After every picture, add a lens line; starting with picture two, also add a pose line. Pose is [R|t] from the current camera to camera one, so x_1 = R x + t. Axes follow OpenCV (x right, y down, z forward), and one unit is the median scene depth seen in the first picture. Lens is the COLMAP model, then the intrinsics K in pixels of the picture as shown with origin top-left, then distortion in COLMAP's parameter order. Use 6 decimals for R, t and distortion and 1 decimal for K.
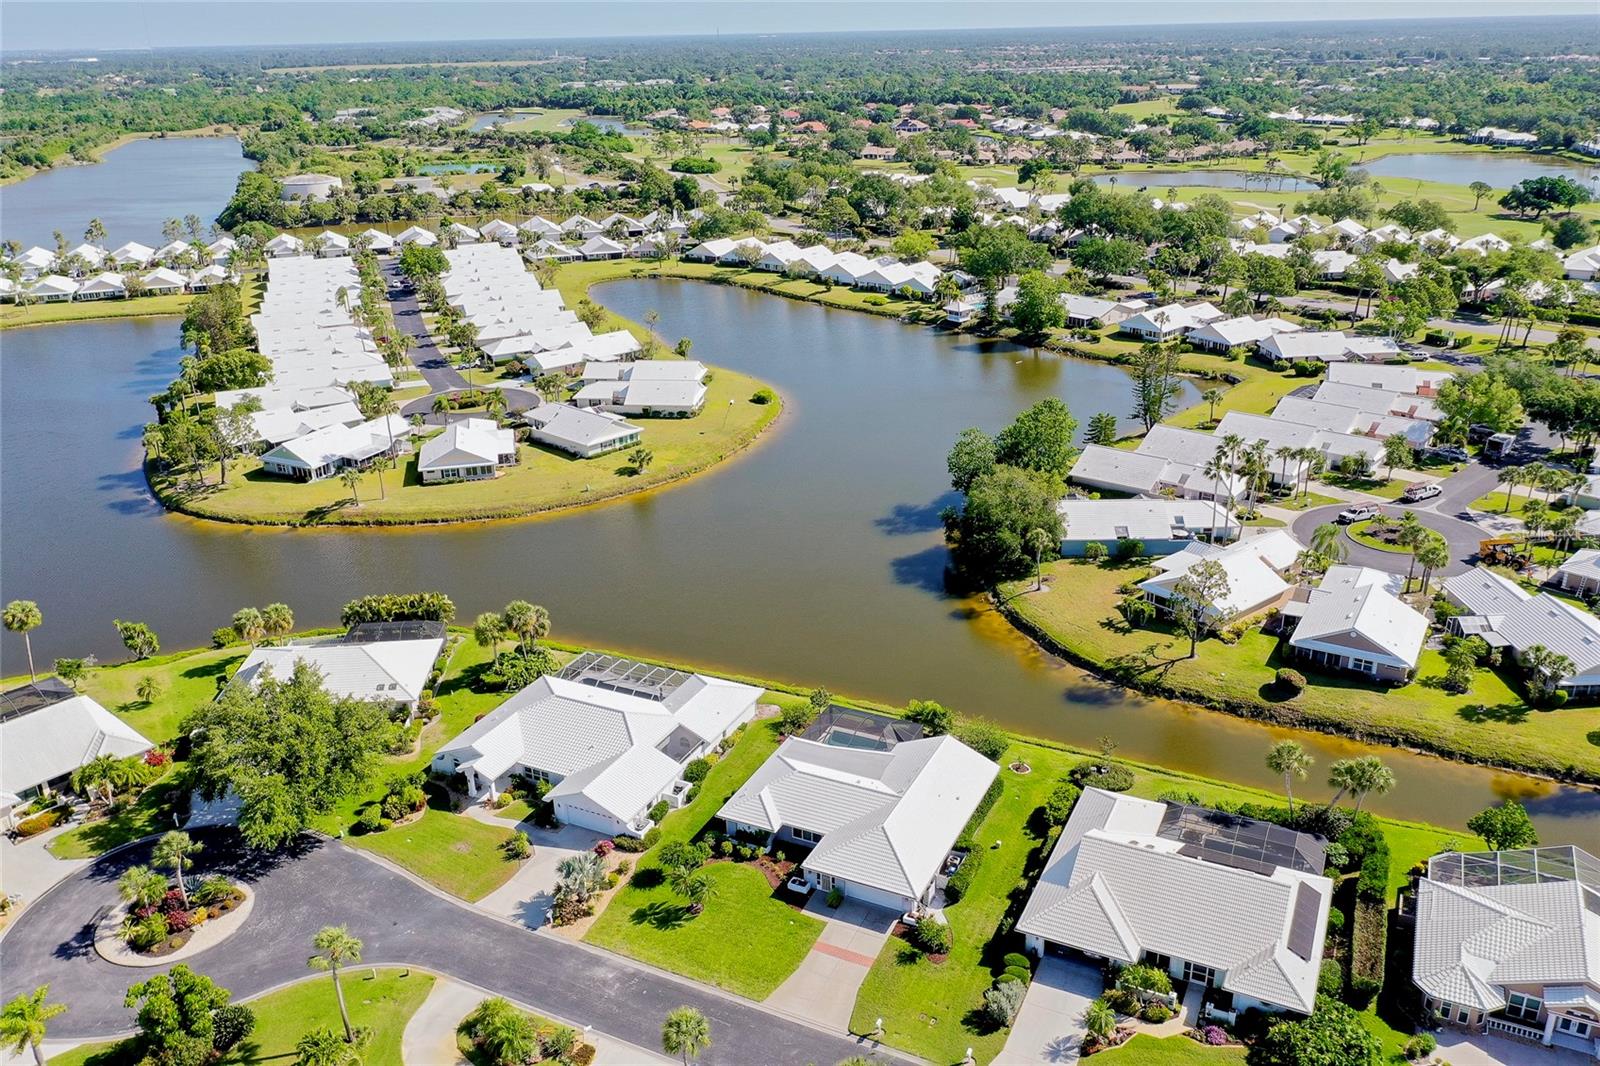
lens RADIAL K [[1252.8, 0, 800.0], [0, 1252.8, 533.0], [0, 0, 1]] dist [-0.001033, 0.000053]
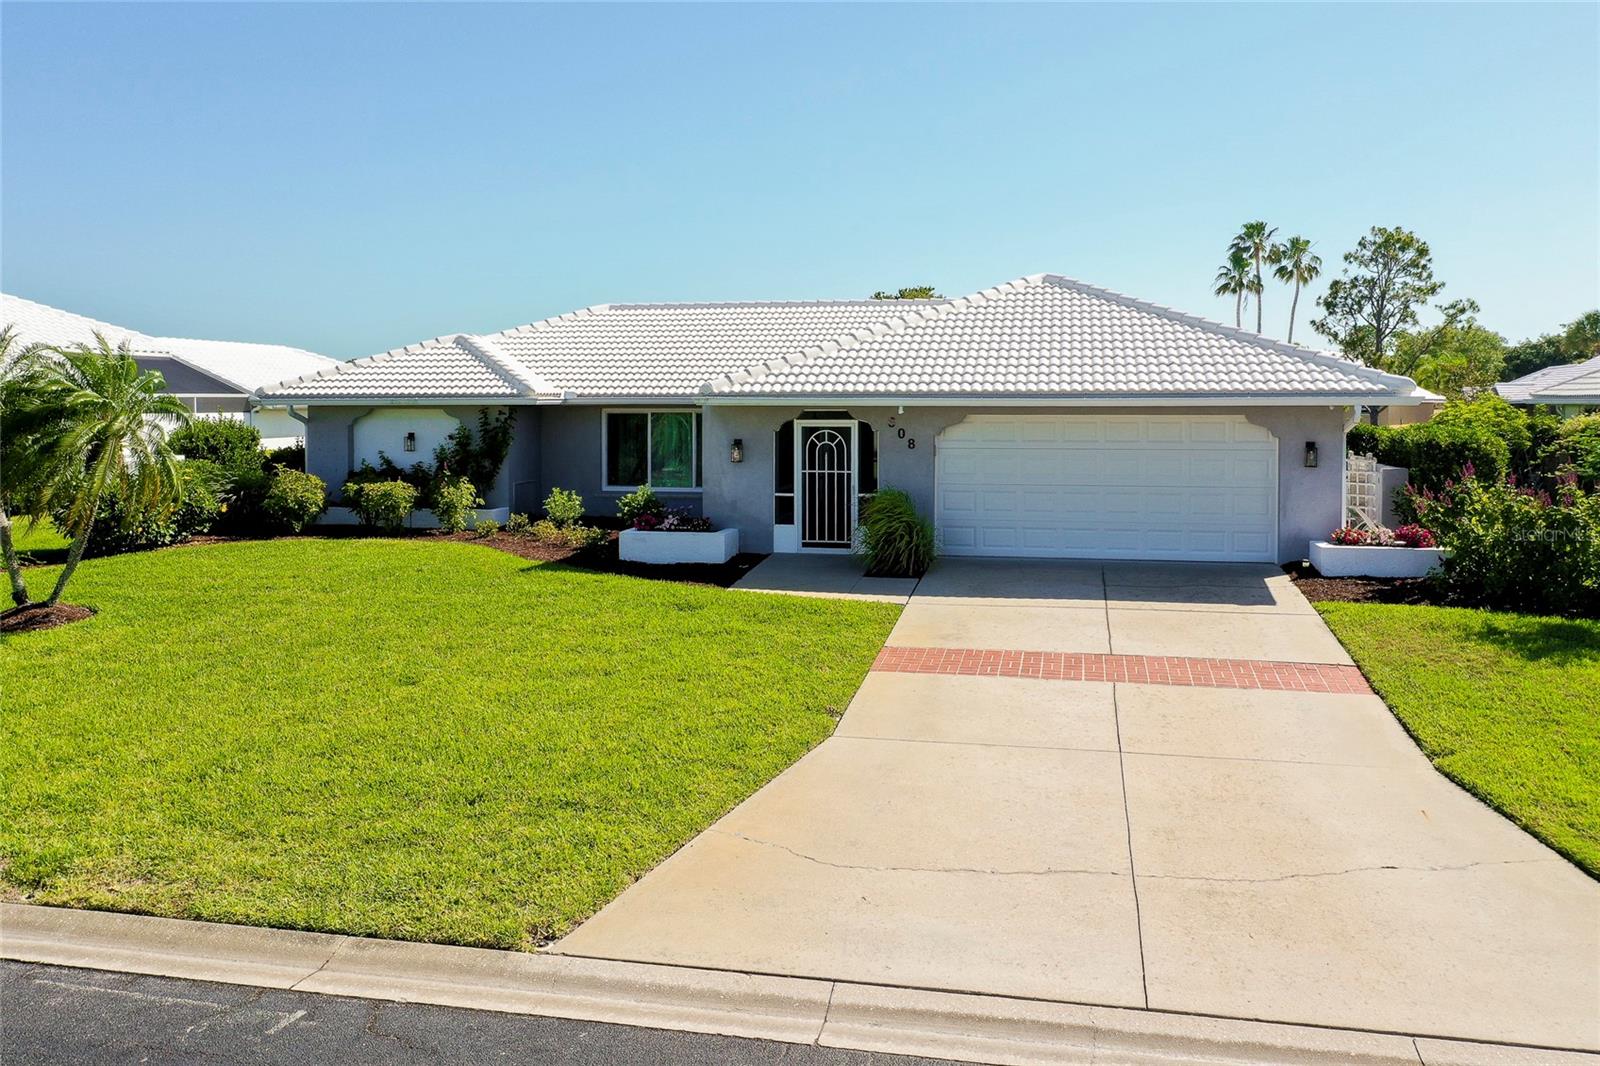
lens RADIAL K [[1288.0, 0, 794.1], [0, 1288.0, 433.2], [0, 0, 1]] dist [0.000920, -0.000669]
pose [[0.969486, 0.016112, 0.244615, -0.023800], [0.071697, 0.935571, -0.345783, 0.249481], [-0.234426, 0.352770, 0.905869, 0.606662]]
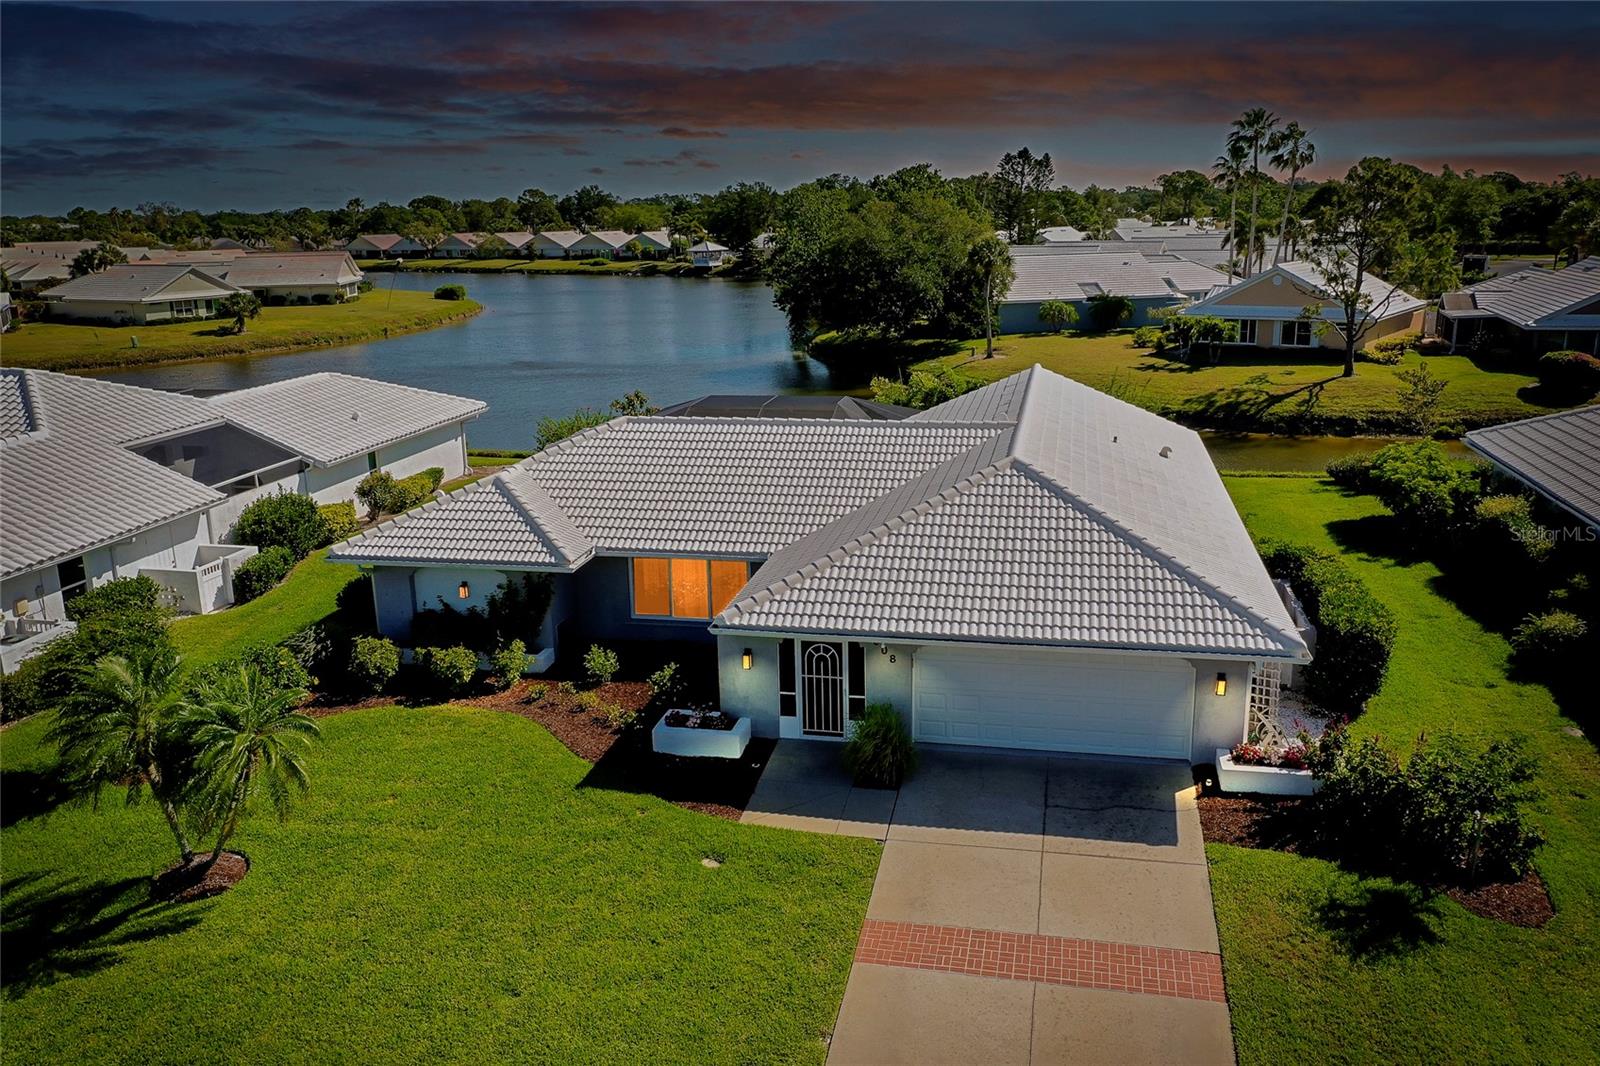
lens RADIAL K [[1252.8, 0, 800.0], [0, 1252.8, 533.0], [0, 0, 1]] dist [-0.001033, 0.000053]
pose [[0.969612, -0.060553, 0.237034, -0.026595], [0.091649, 0.988235, -0.122442, 0.204802], [-0.226831, 0.140445, 0.963755, 0.573476]]
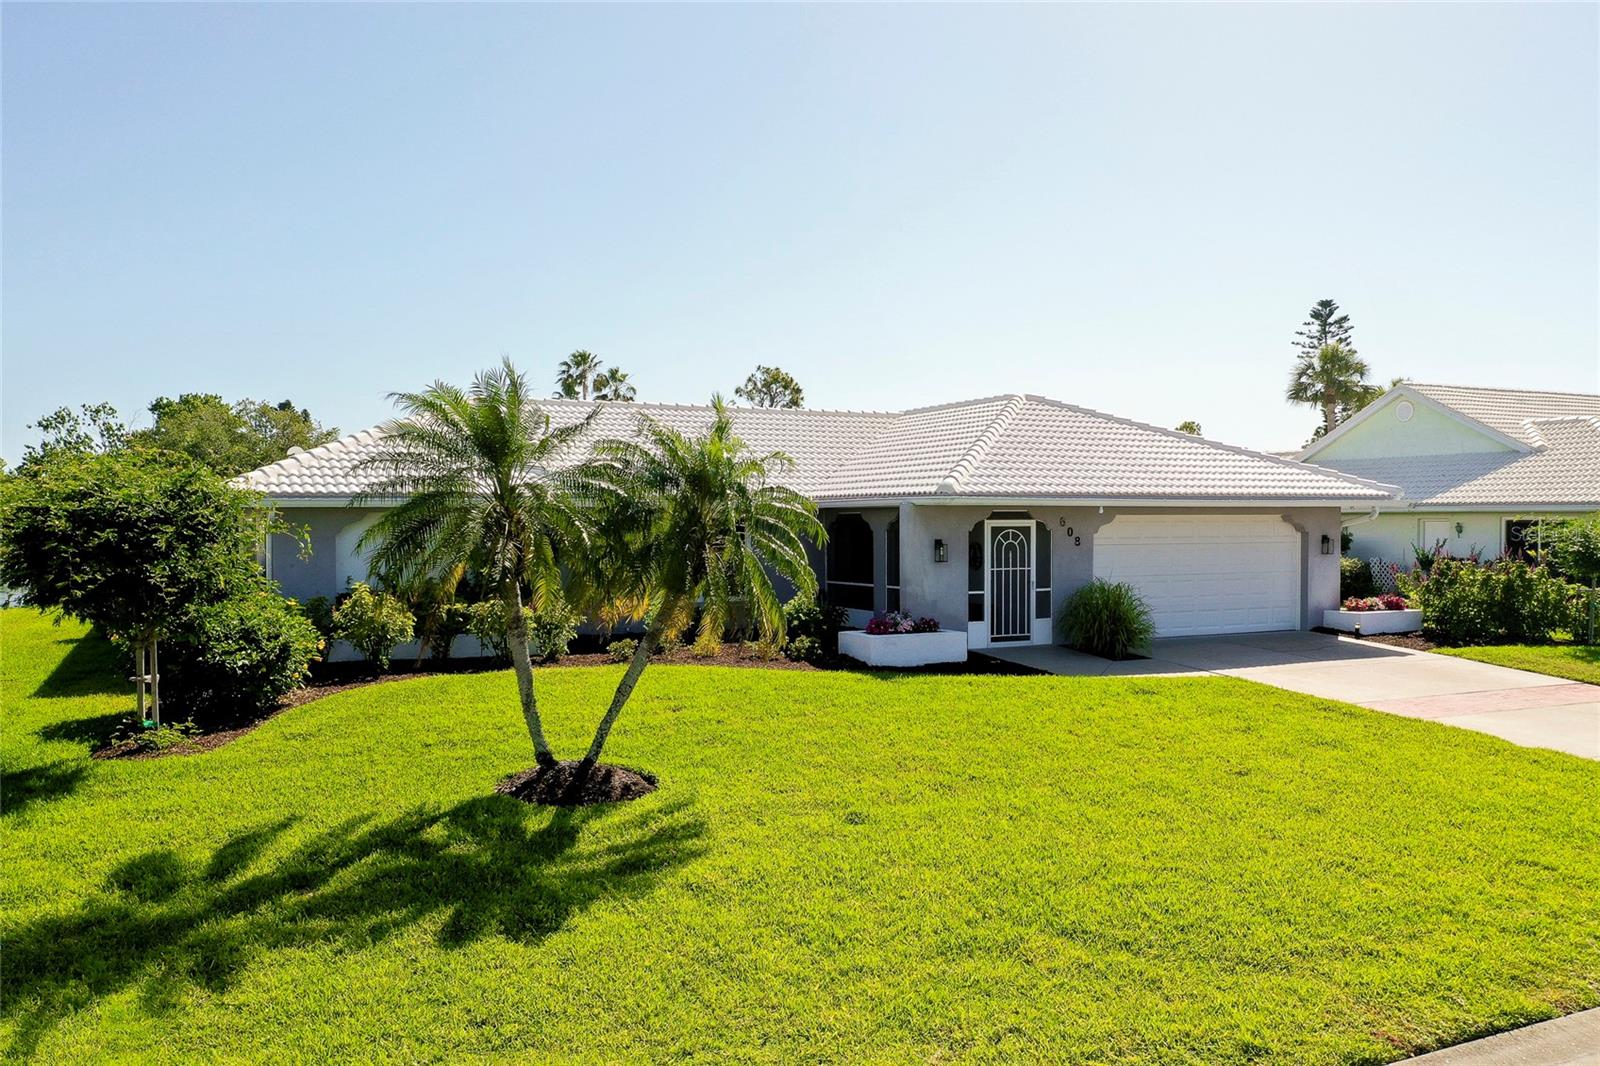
lens RADIAL K [[1287.2, 0, 800.0], [0, 1287.2, 533.0], [0, 0, 1]] dist [-0.006215, -0.002322]
pose [[0.614270, 0.014122, 0.788970, -0.120715], [0.286858, 0.927438, -0.239940, 0.229097], [-0.735109, 0.373710, 0.565646, 0.669276]]
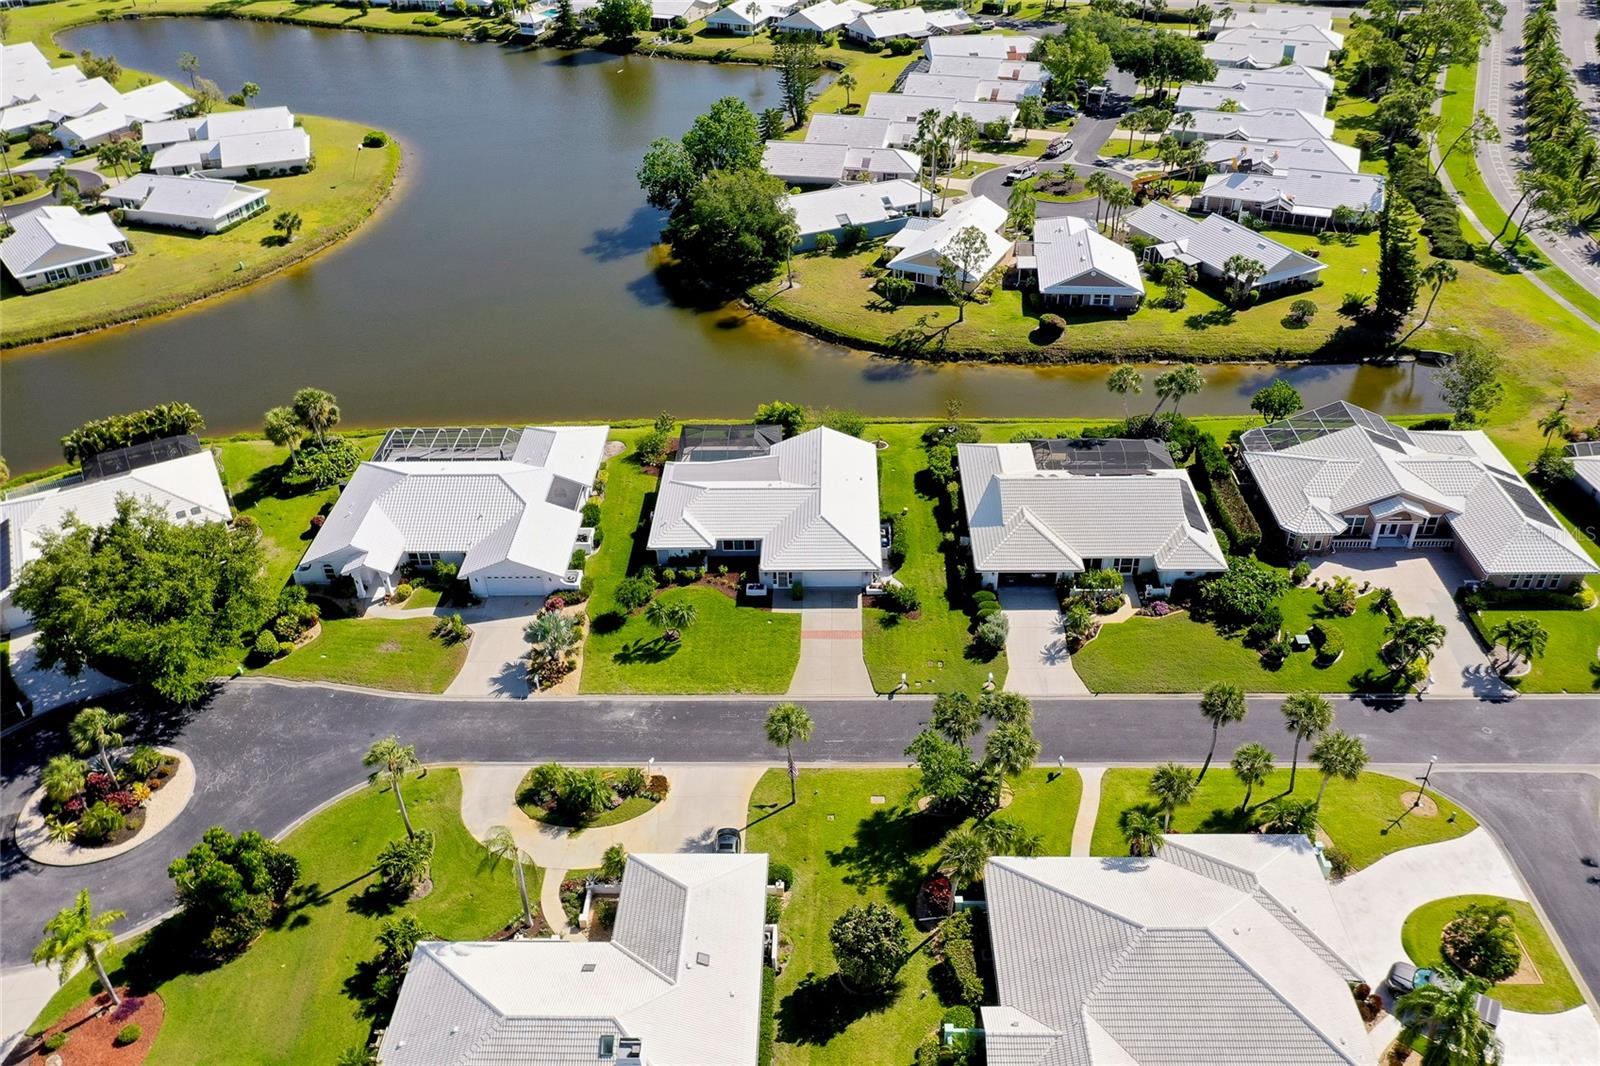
lens RADIAL K [[1272.2, 0, 800.0], [0, 1272.2, 533.0], [0, 0, 1]] dist [-0.006242, -0.000535]
pose [[0.906471, -0.232770, 0.352318, -0.243252], [0.157540, 0.960528, 0.229274, 0.001612], [-0.391779, -0.152326, 0.907362, 0.032075]]
